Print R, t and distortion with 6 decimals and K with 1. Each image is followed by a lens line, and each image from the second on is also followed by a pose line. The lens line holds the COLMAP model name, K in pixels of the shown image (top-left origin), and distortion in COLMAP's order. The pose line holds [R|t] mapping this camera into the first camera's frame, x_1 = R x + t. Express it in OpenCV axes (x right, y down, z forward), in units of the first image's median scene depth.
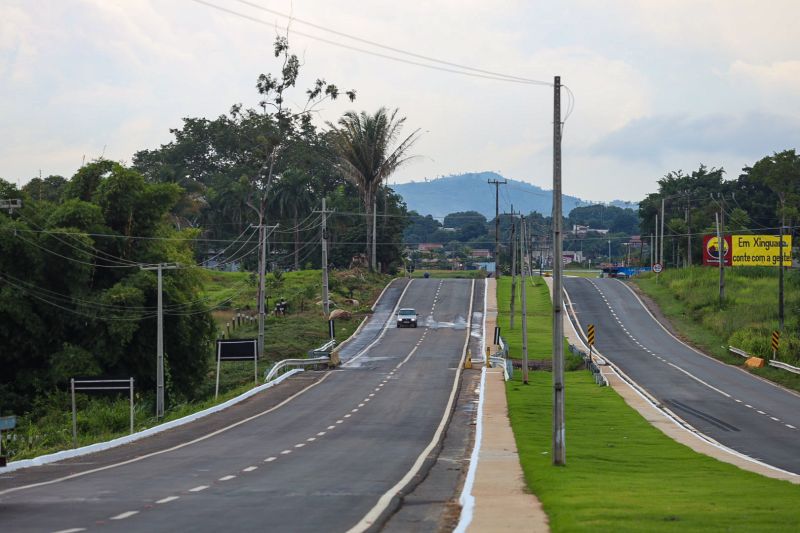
lens RADIAL K [[4381.5, 0, 403.2], [0, 4381.5, 283.7], [0, 0, 1]] dist [1.574957, 11.764952]
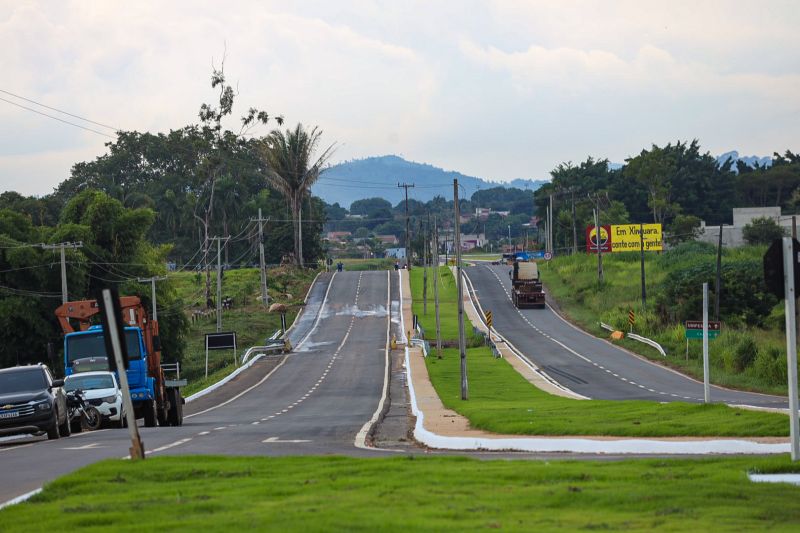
lens RADIAL K [[4381.5, 0, 403.2], [0, 4381.5, 283.7], [0, 0, 1]] dist [1.574957, 11.764952]
pose [[0.999087, -0.037012, 0.021350, -0.006287], [0.036928, 0.999309, 0.004309, -0.003463], [-0.021495, -0.003516, 0.999763, -0.190746]]
